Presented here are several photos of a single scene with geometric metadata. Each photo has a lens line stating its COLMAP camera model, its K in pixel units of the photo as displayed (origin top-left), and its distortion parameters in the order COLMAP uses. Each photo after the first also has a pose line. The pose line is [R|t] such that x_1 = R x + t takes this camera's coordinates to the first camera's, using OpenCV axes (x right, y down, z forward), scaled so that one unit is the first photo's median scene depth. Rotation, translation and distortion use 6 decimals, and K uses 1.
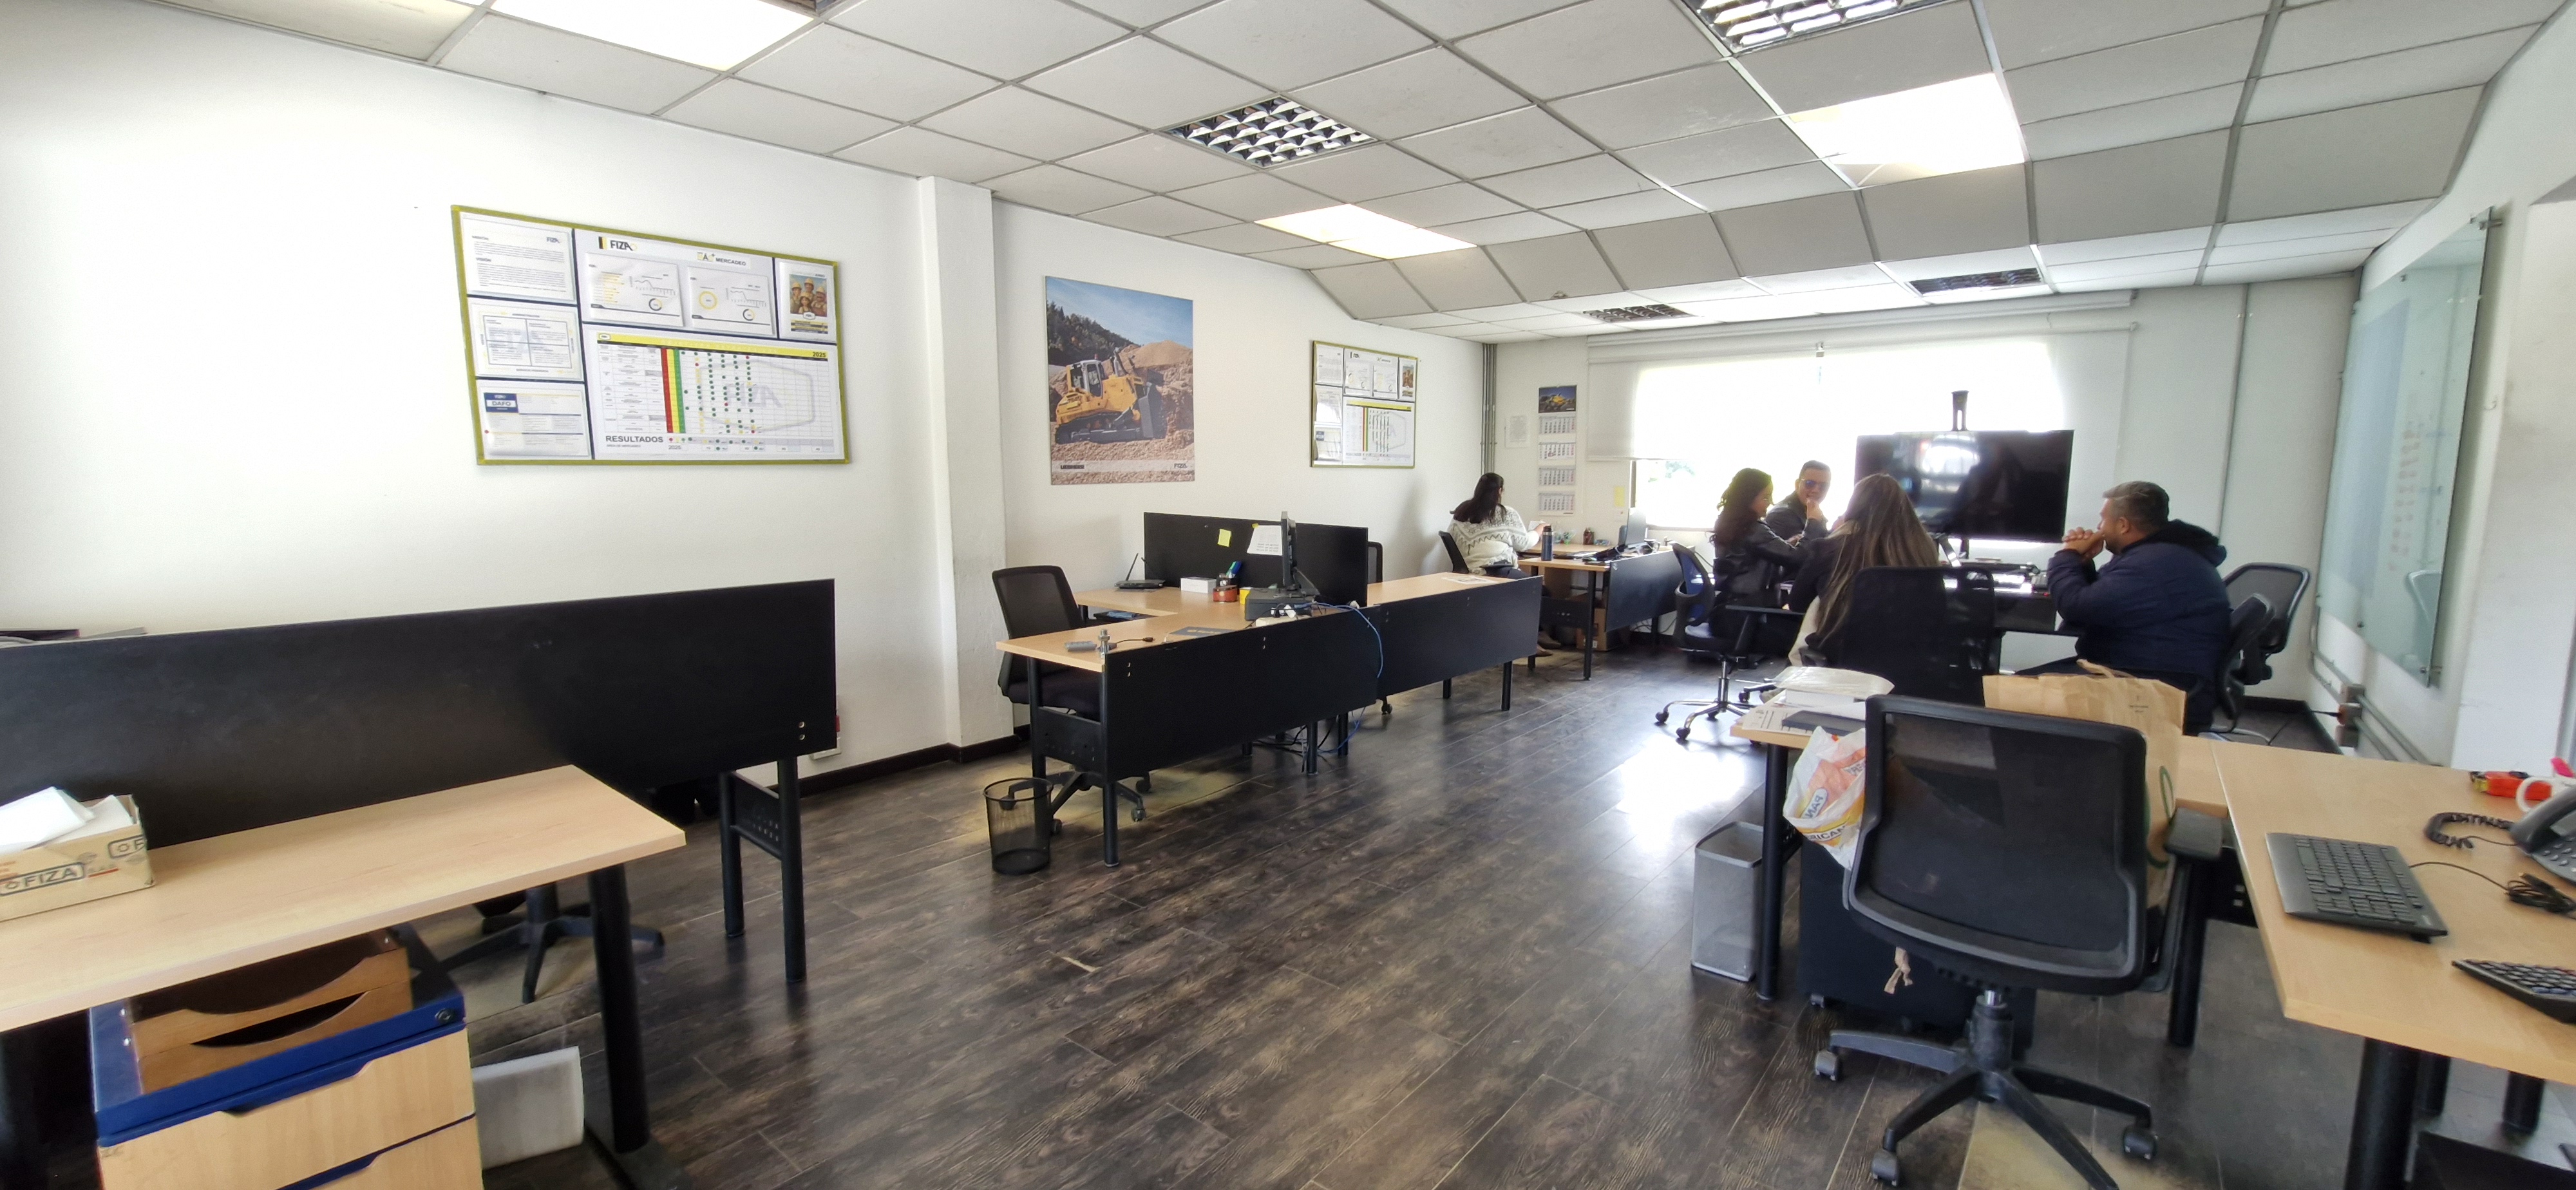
lens RADIAL K [[1014.9, 0, 1285.6], [0, 1014.9, 589.4], [0, 0, 1]] dist [-0.003016, -0.000406]
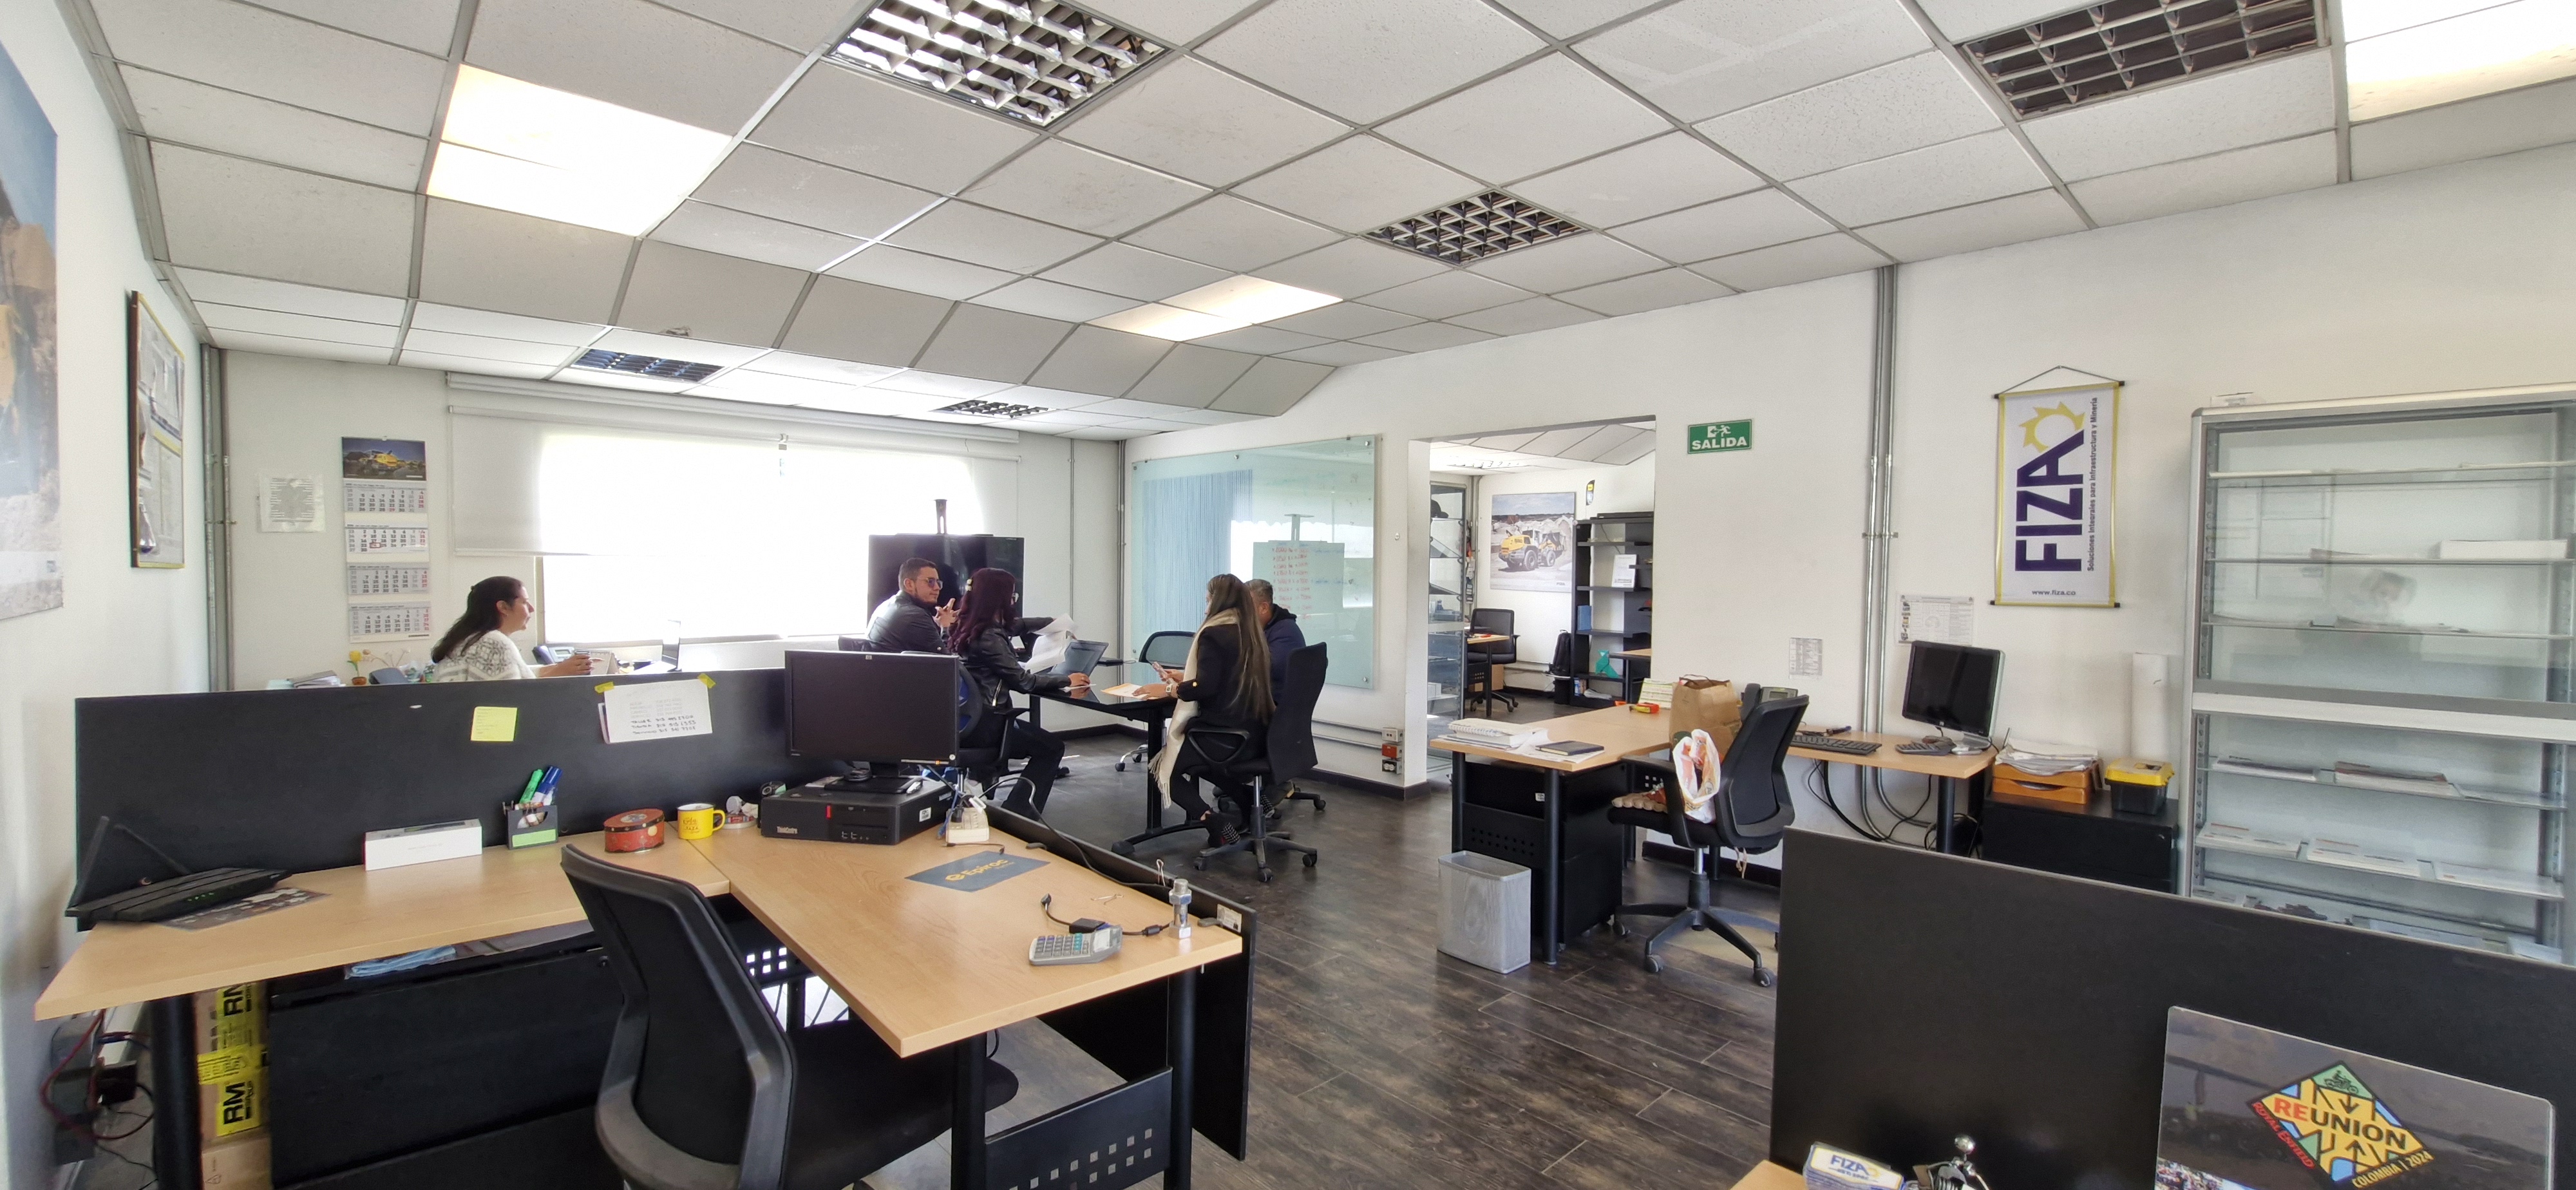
lens RADIAL K [[1014.9, 0, 1282.2], [0, 1014.9, 595.3], [0, 0, 1]] dist [-0.003016, -0.000406]
pose [[0.133622, -0.028801, 0.990614, -0.413214], [0.111495, 0.993668, 0.013851, -0.066846], [-0.984741, 0.108598, 0.135987, 0.512421]]
